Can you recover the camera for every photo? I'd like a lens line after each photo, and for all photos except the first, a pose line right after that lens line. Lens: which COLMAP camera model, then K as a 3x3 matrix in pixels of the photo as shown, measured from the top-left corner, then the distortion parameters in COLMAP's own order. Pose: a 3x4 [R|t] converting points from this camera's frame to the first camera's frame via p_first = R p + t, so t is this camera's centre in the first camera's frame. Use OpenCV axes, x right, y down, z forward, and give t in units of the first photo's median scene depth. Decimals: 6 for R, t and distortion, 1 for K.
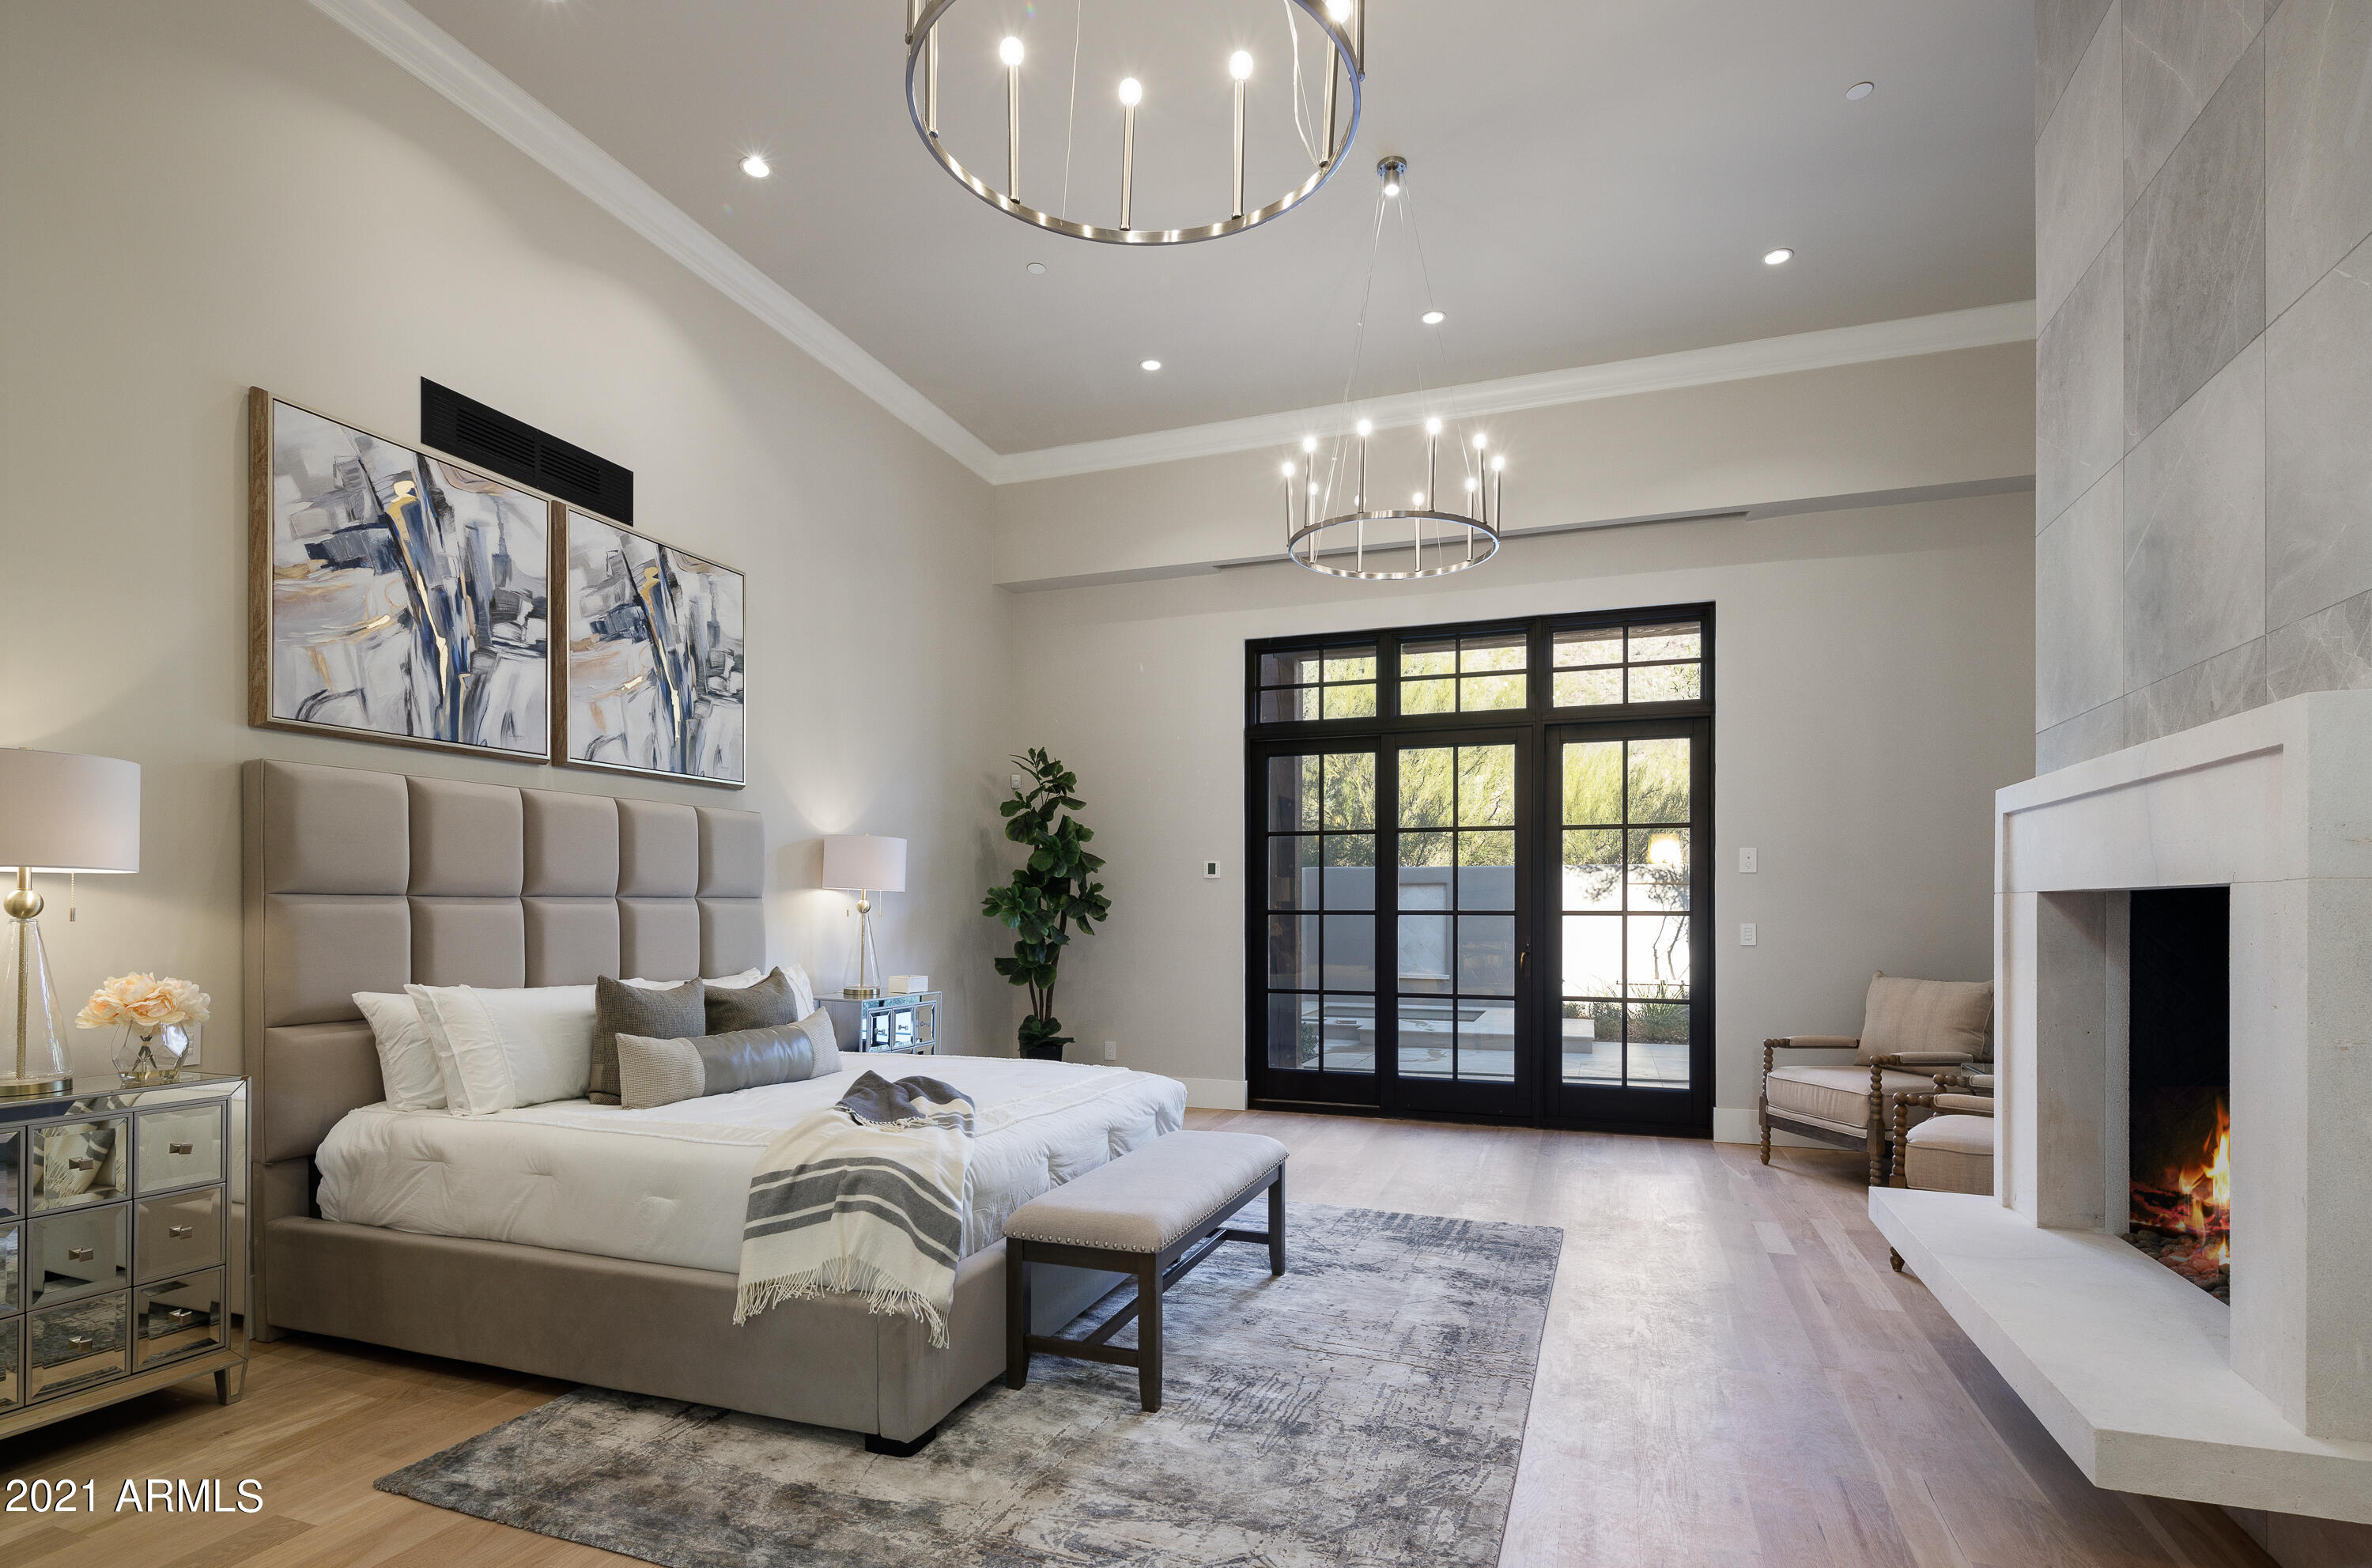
lens RADIAL K [[1178.2, 0, 1179.3], [0, 1178.2, 901.1], [0, 0, 1]] dist [0.004722, -0.004101]
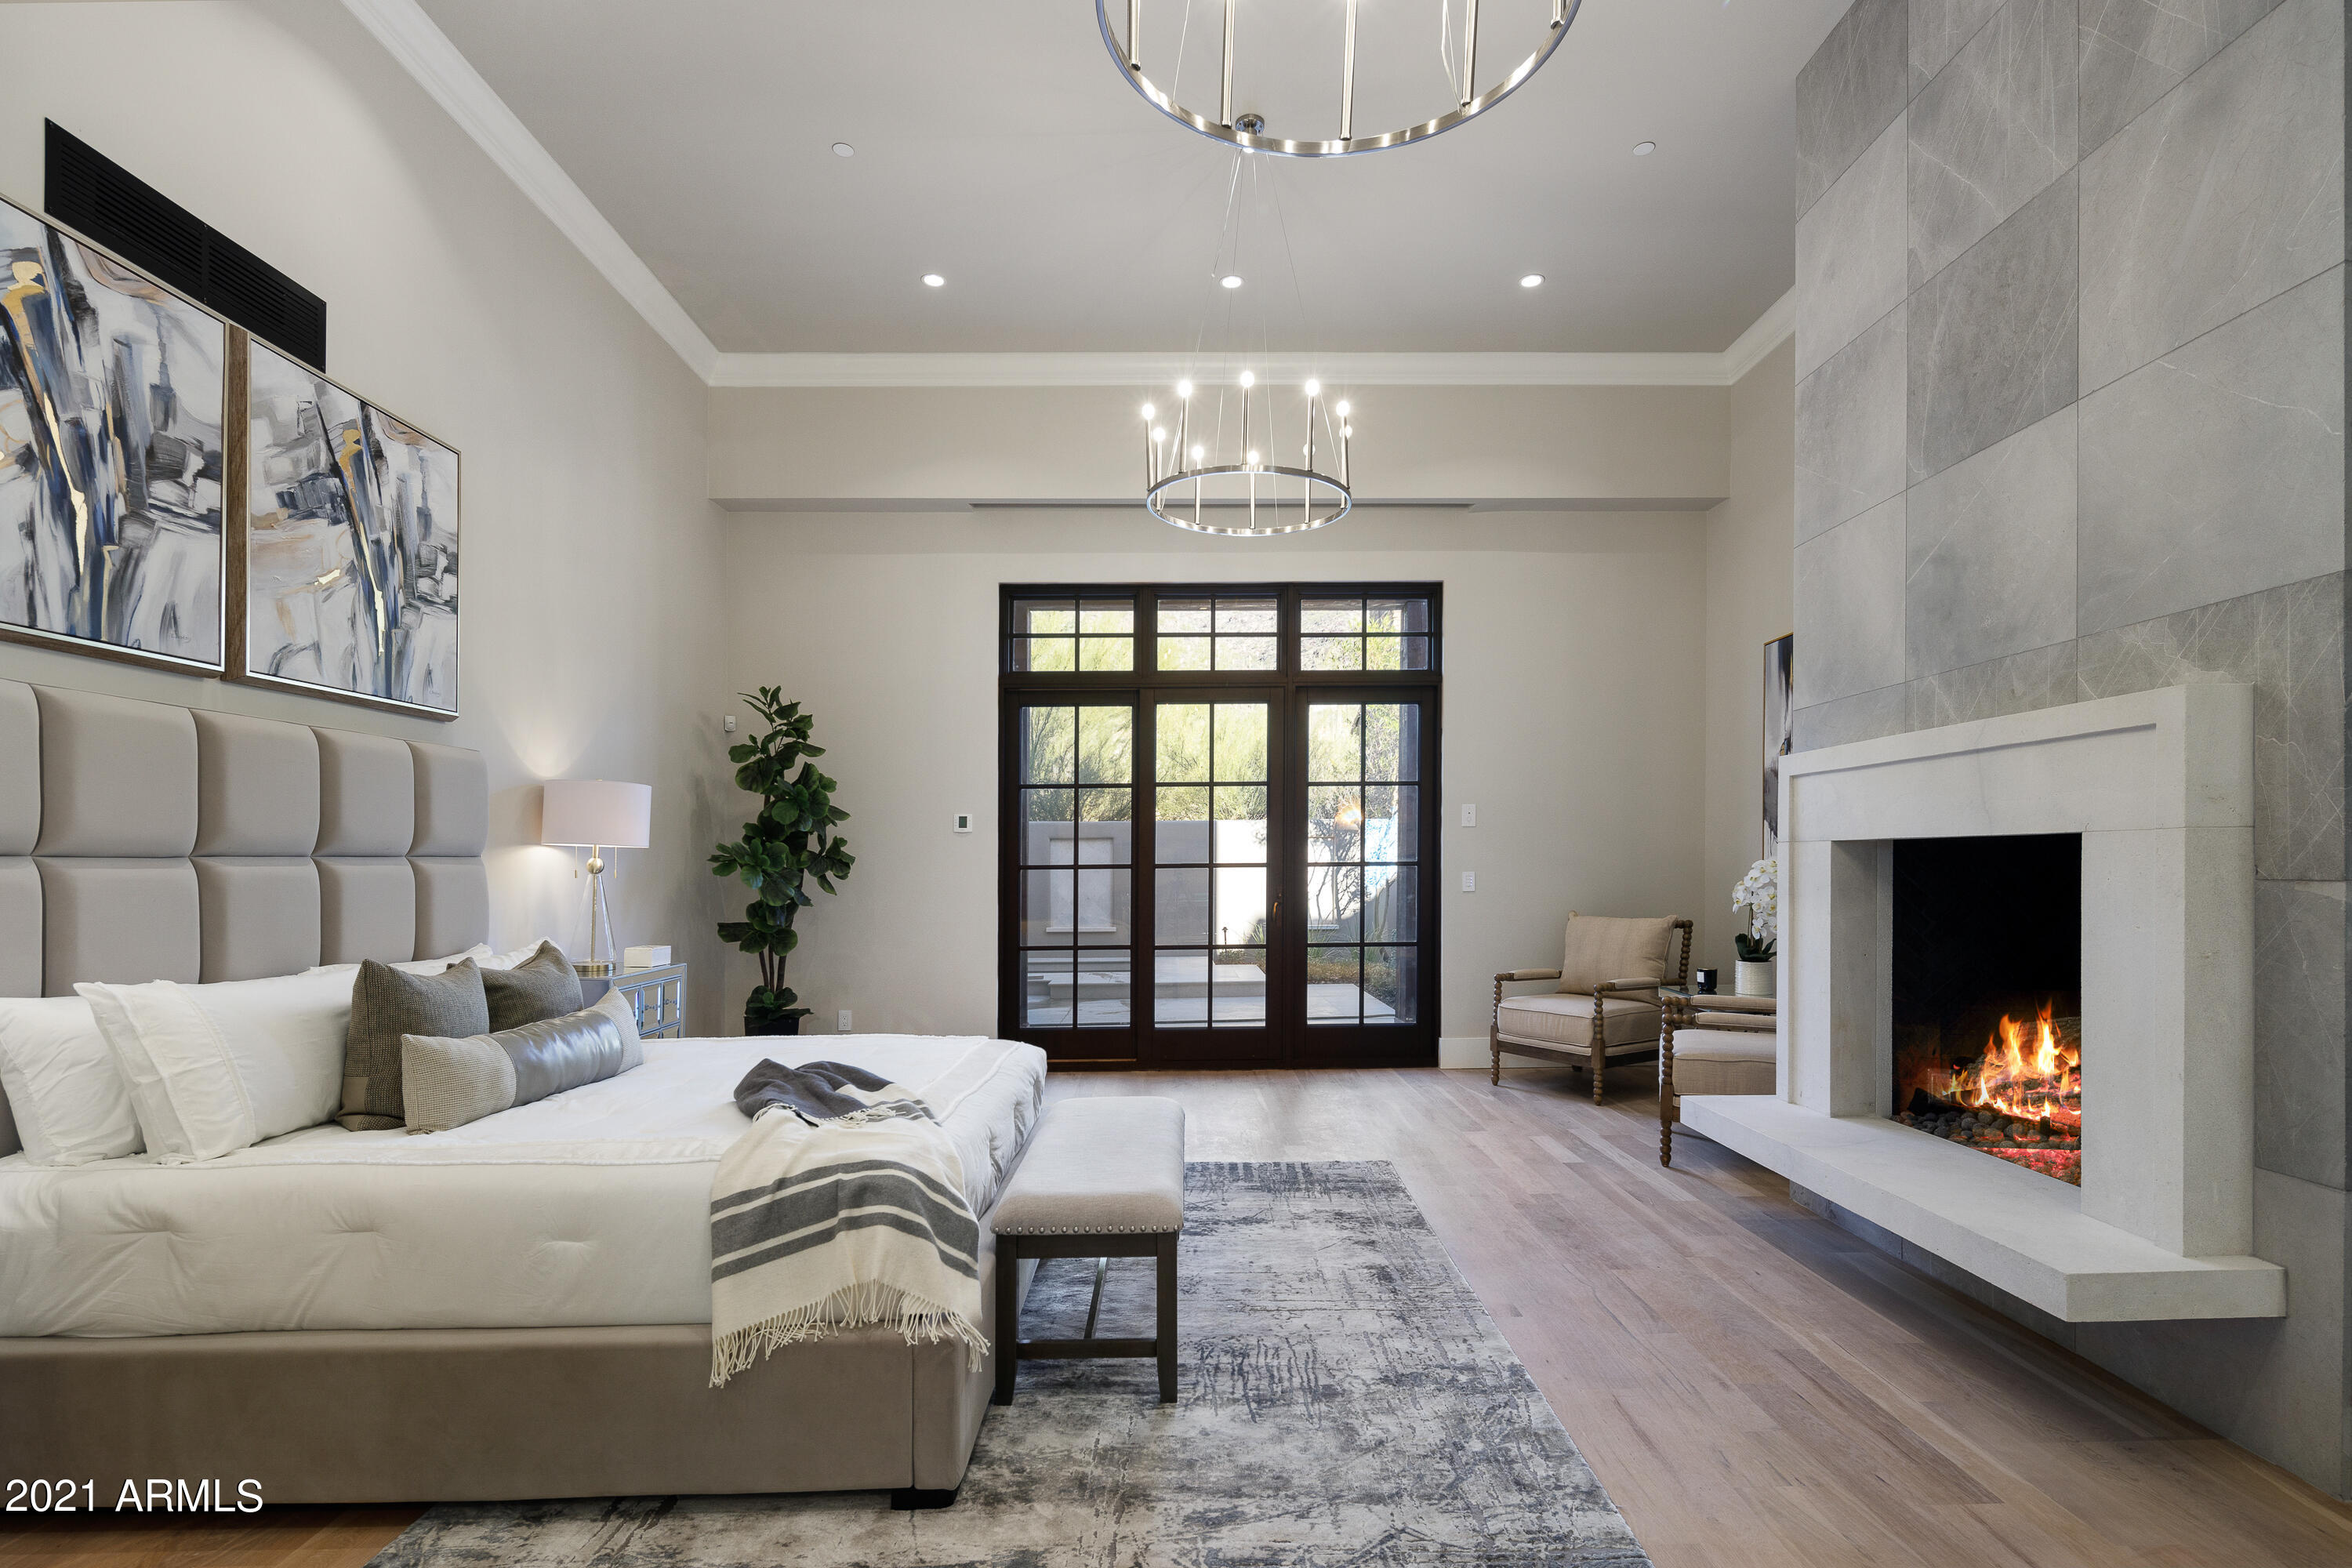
lens RADIAL K [[1166.0, 0, 1207.8], [0, 1166.0, 854.6], [0, 0, 1]] dist [0.005519, -0.005447]
pose [[0.929480, -0.008362, 0.368777, -0.238629], [0.008895, 0.999960, 0.000254, 0.000334], [-0.368764, 0.003045, 0.929518, 0.093703]]
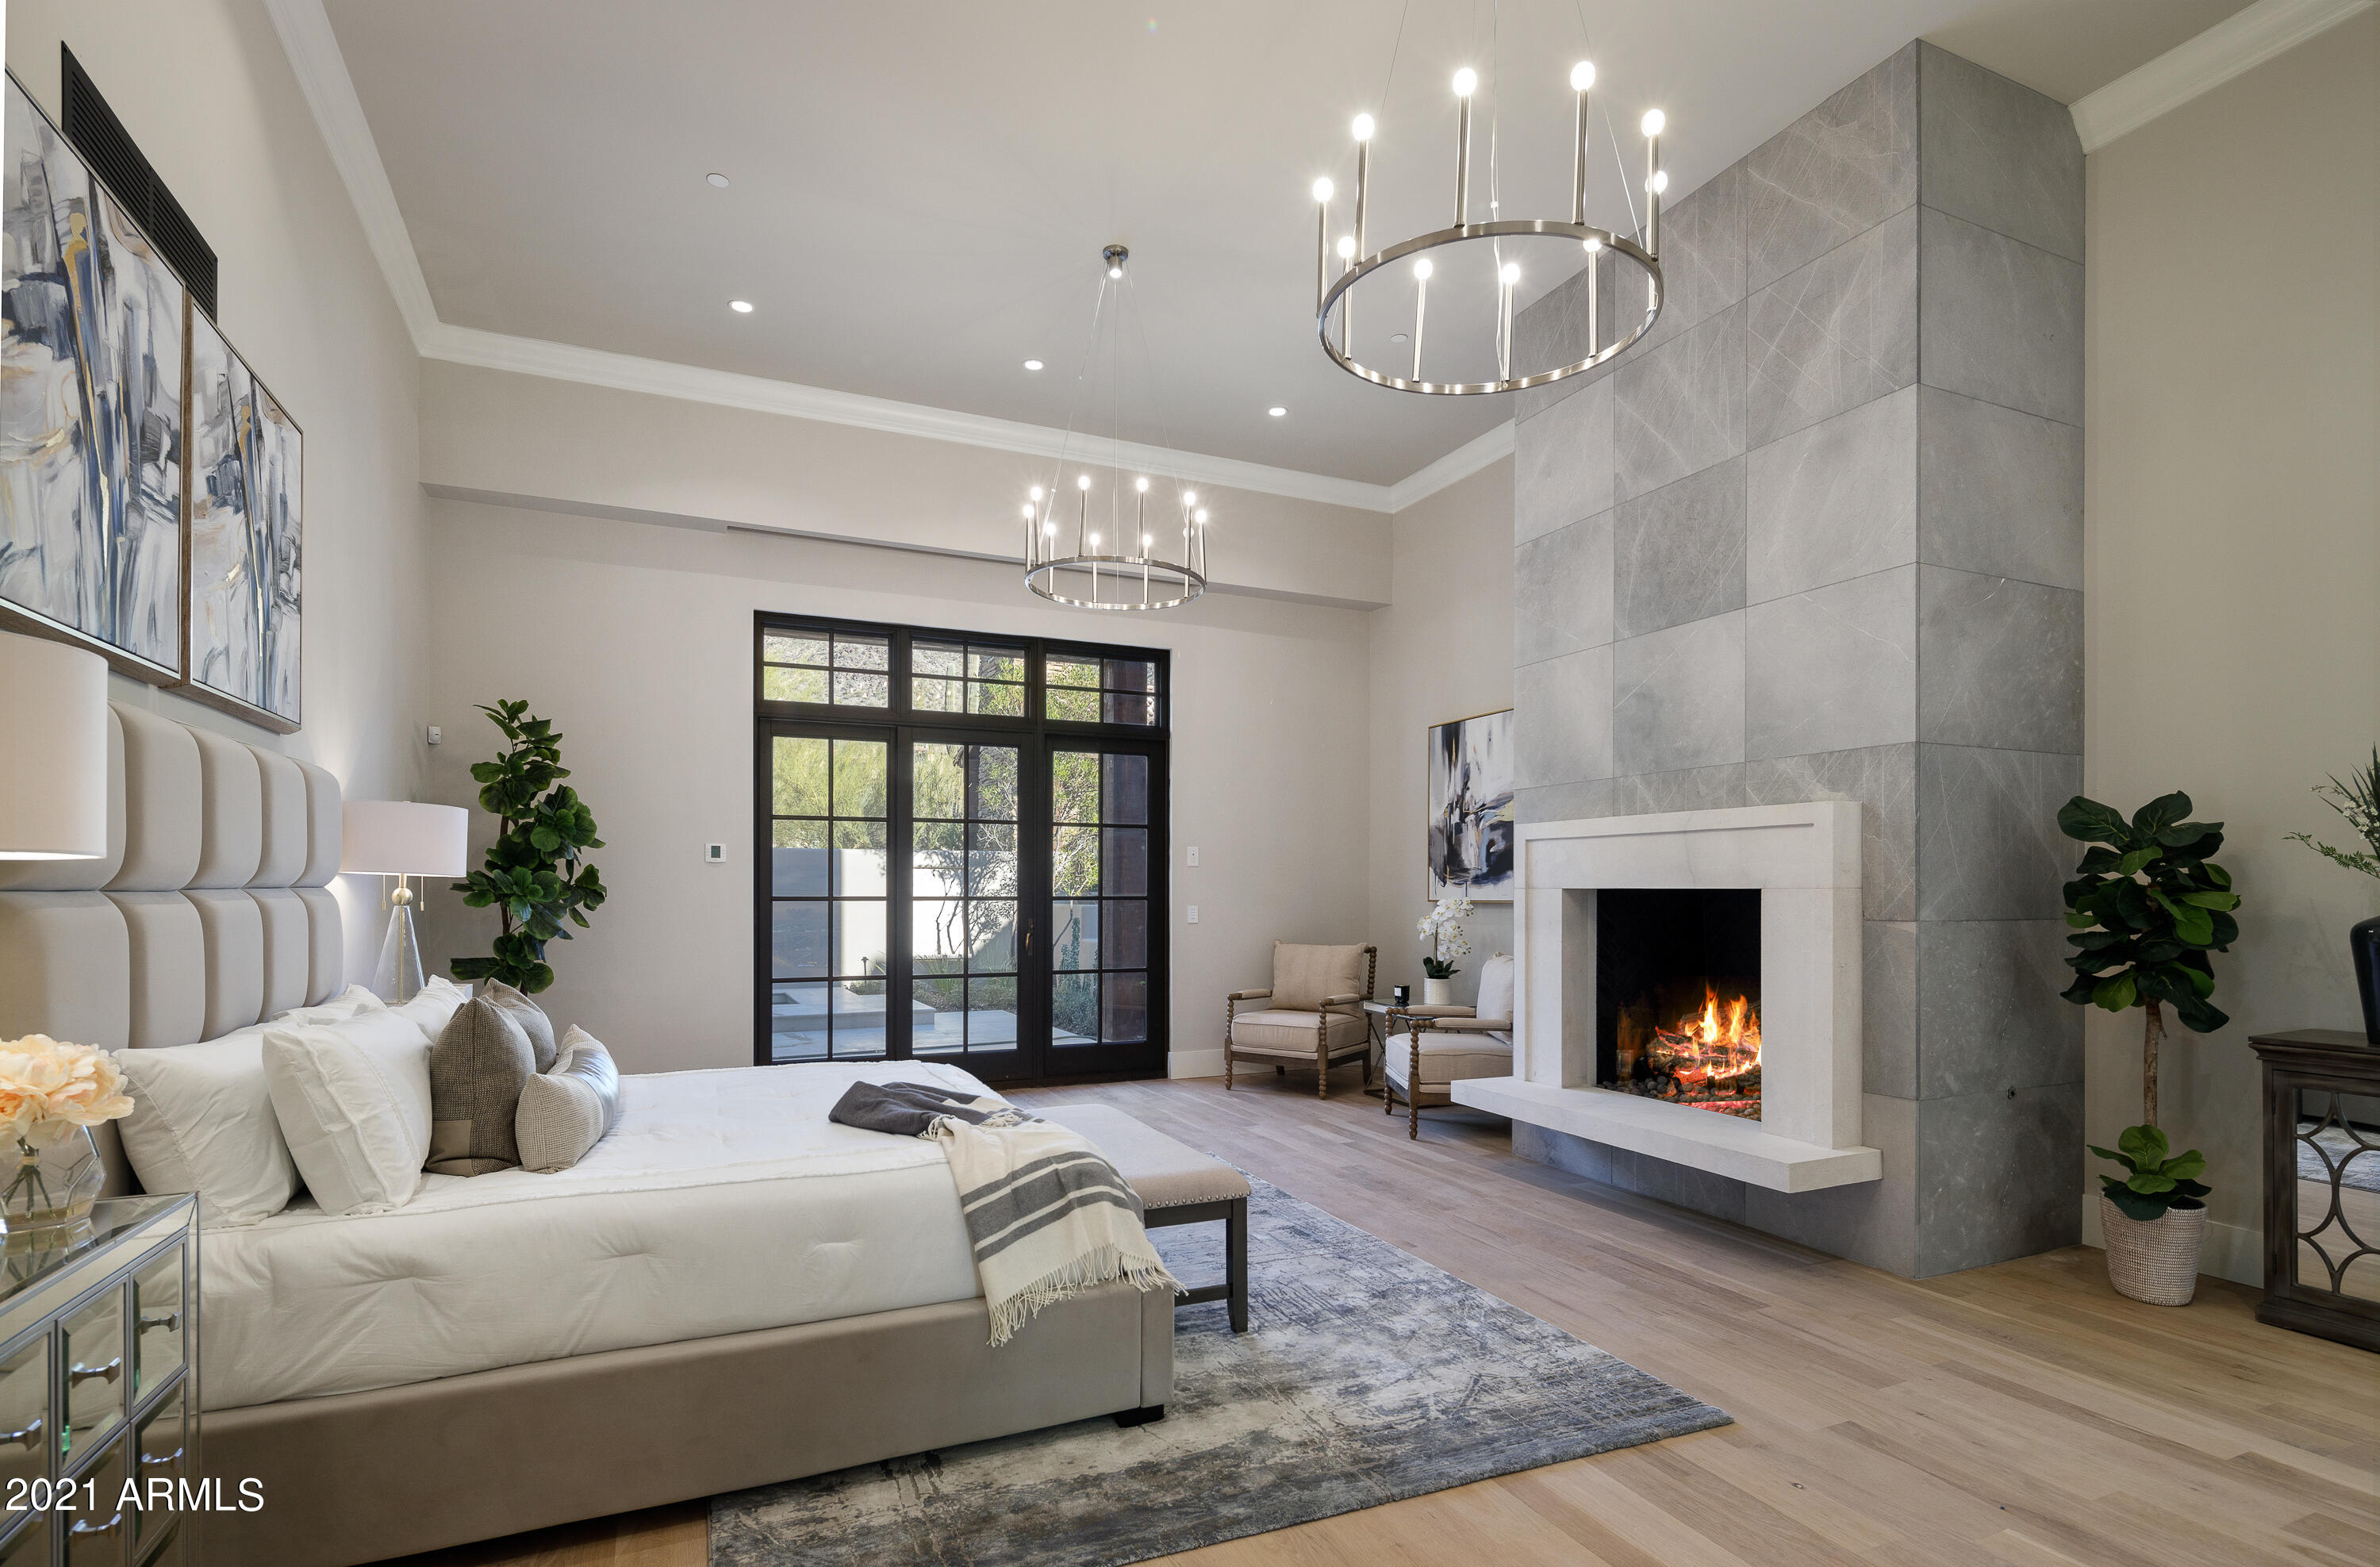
lens RADIAL K [[1182.2, 0, 1191.0], [0, 1182.2, 877.9], [0, 0, 1]] dist [0.004722, -0.004101]
pose [[0.704324, 0.005929, 0.709854, -0.636247], [-0.005369, 0.999981, -0.003025, -0.011401], [-0.709859, -0.001681, 0.704342, 0.145786]]
